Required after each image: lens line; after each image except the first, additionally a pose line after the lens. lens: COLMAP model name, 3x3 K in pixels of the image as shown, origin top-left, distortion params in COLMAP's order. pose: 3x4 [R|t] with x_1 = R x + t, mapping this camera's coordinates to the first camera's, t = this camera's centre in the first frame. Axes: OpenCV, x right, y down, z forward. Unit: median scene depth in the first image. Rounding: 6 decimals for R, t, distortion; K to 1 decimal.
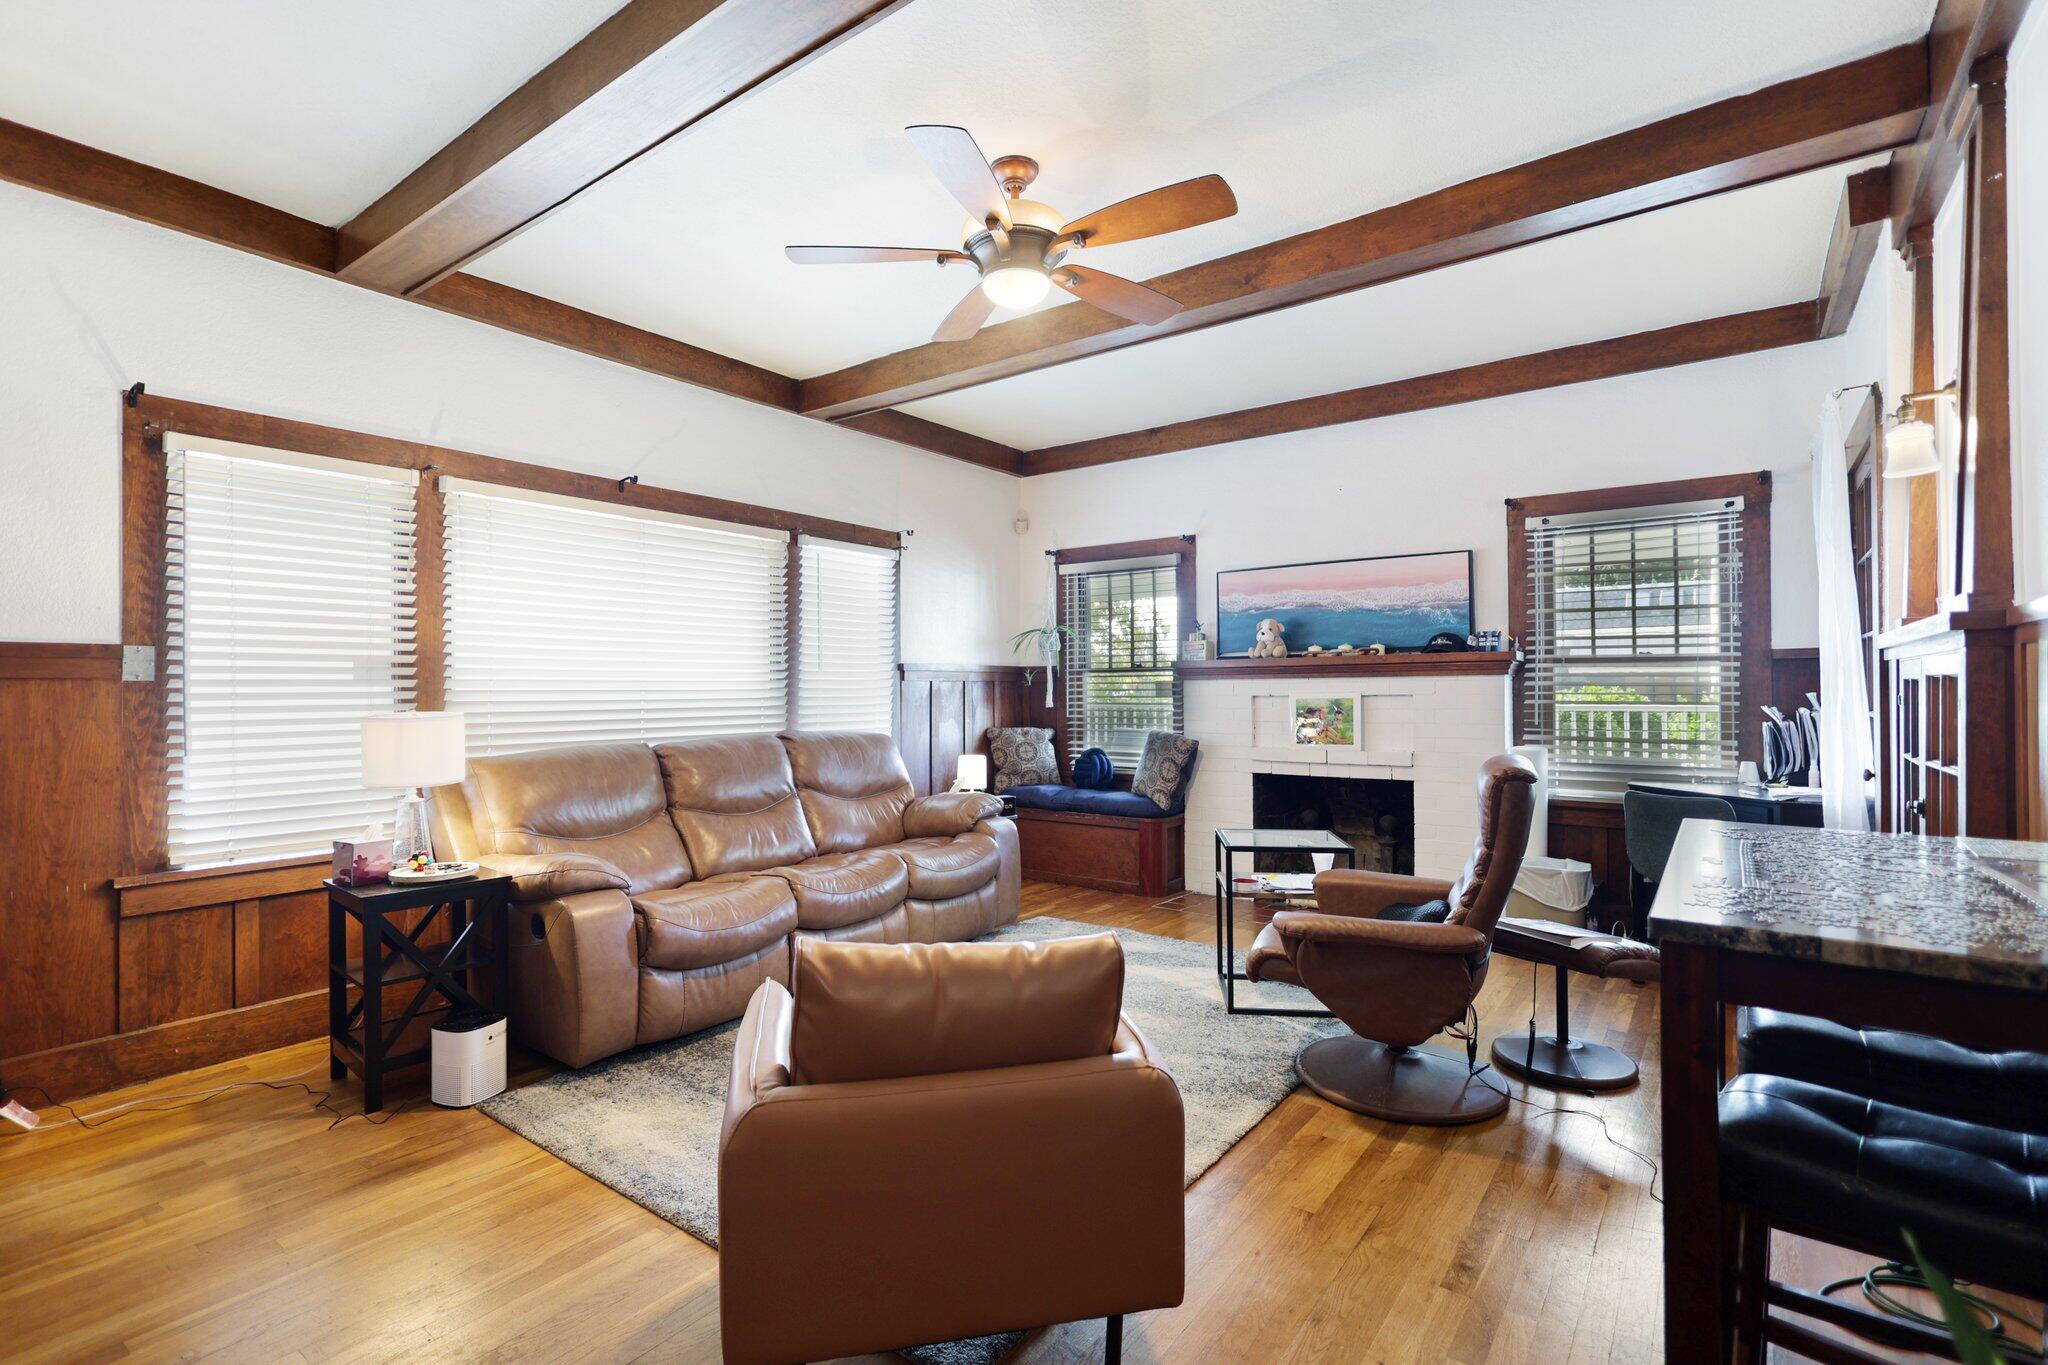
lens RADIAL K [[952.0, 0, 1021.3], [0, 952.0, 679.2], [0, 0, 1]] dist [0.003240, 0.000377]
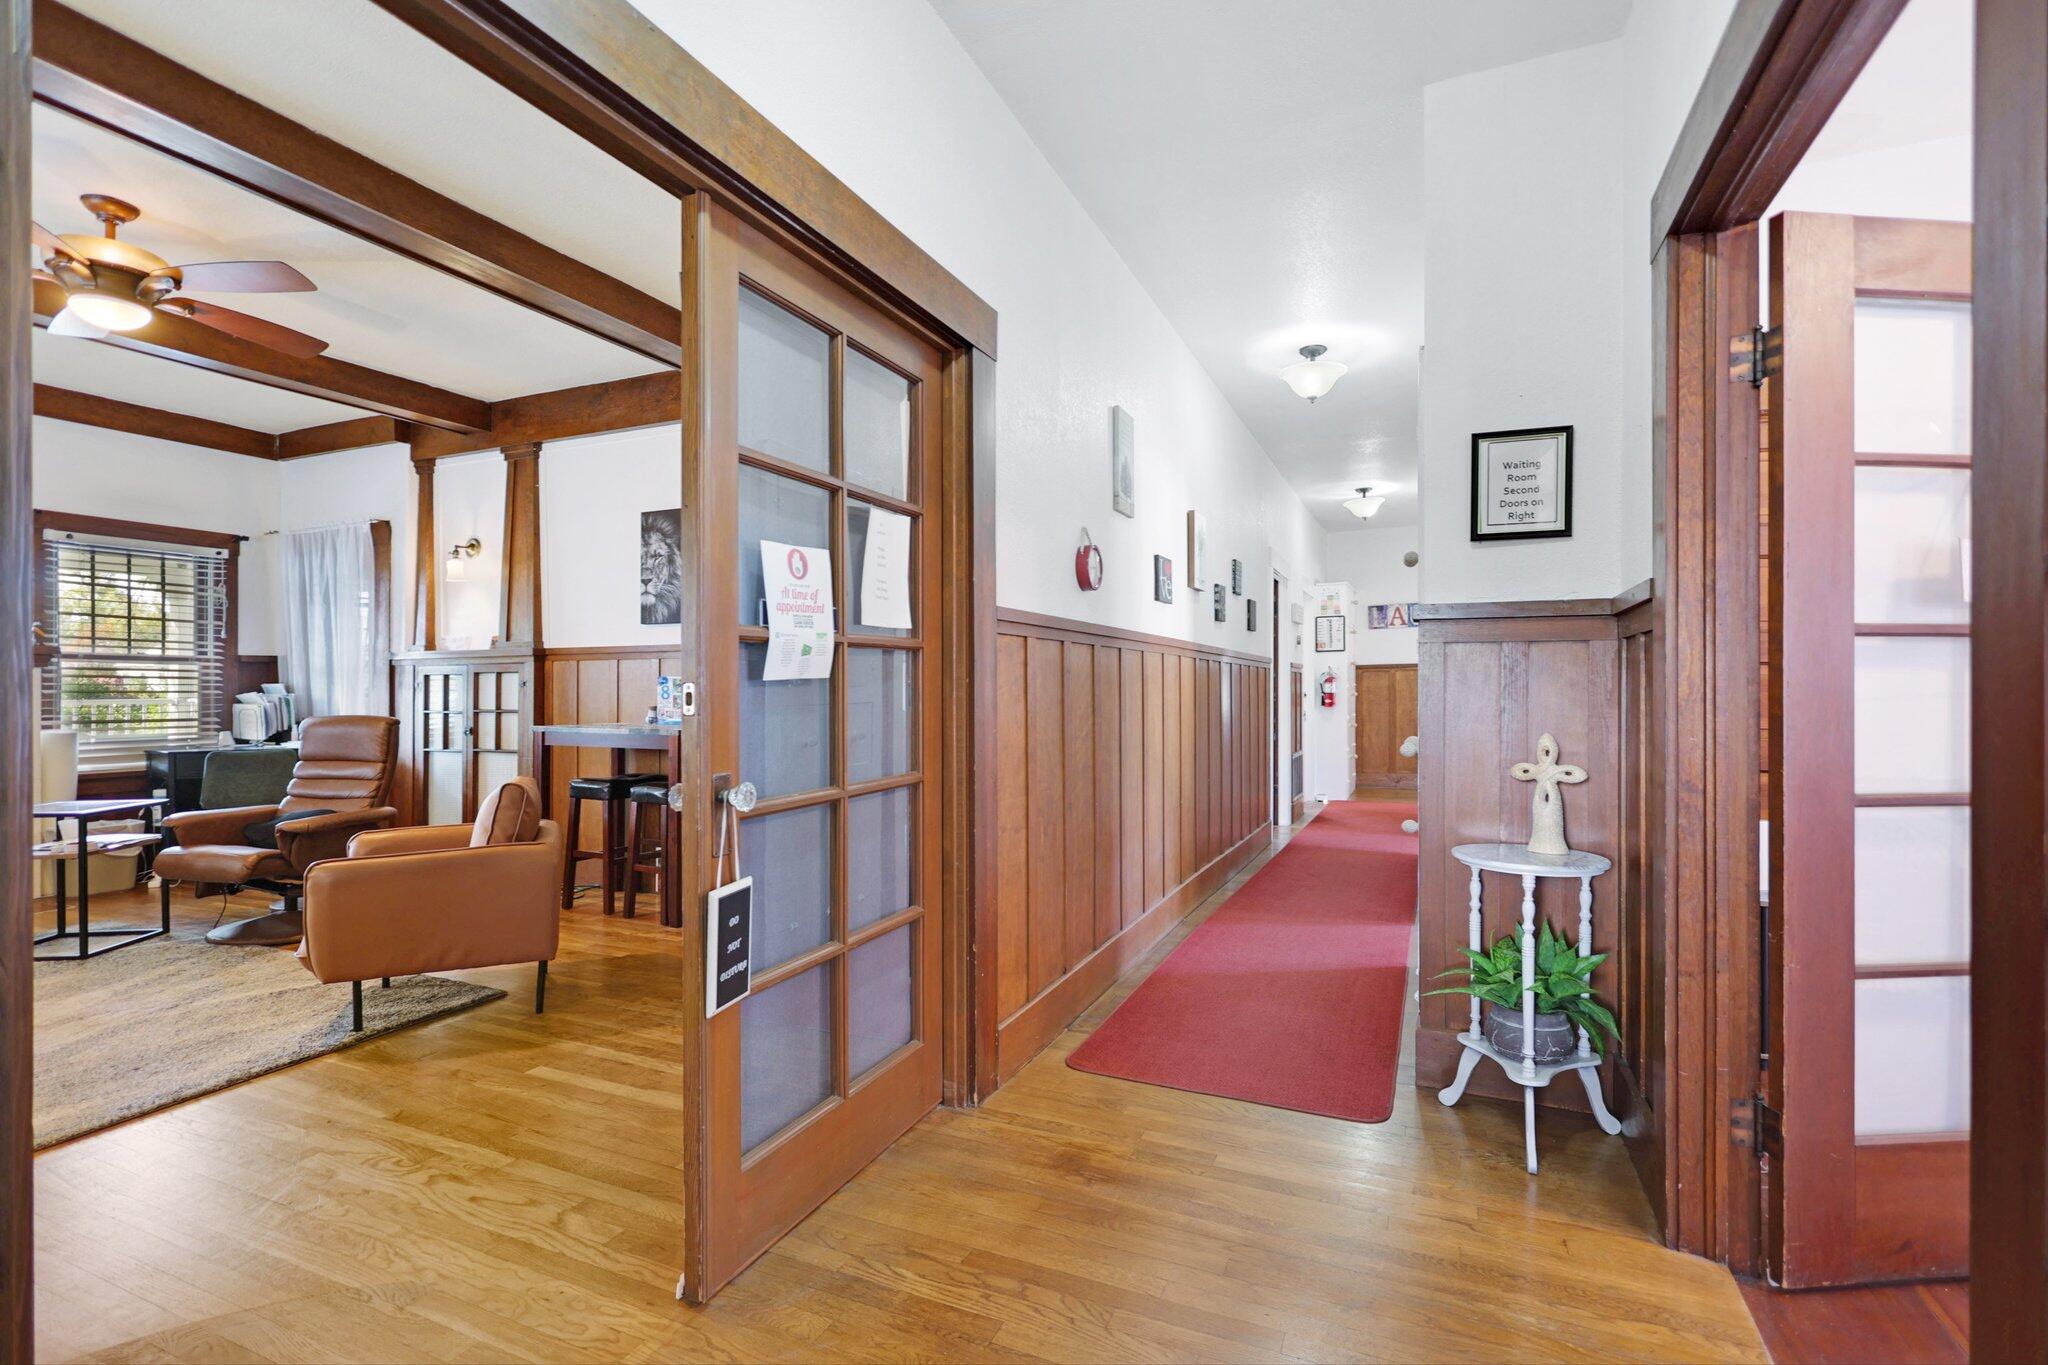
lens RADIAL K [[952.0, 0, 1021.3], [0, 952.0, 679.2], [0, 0, 1]] dist [0.003240, 0.000377]
pose [[-0.230910, -0.000653, 0.972975, -0.908068], [-0.003821, 0.999993, -0.000236, 0.003179], [-0.972968, -0.003772, -0.230910, 0.161836]]
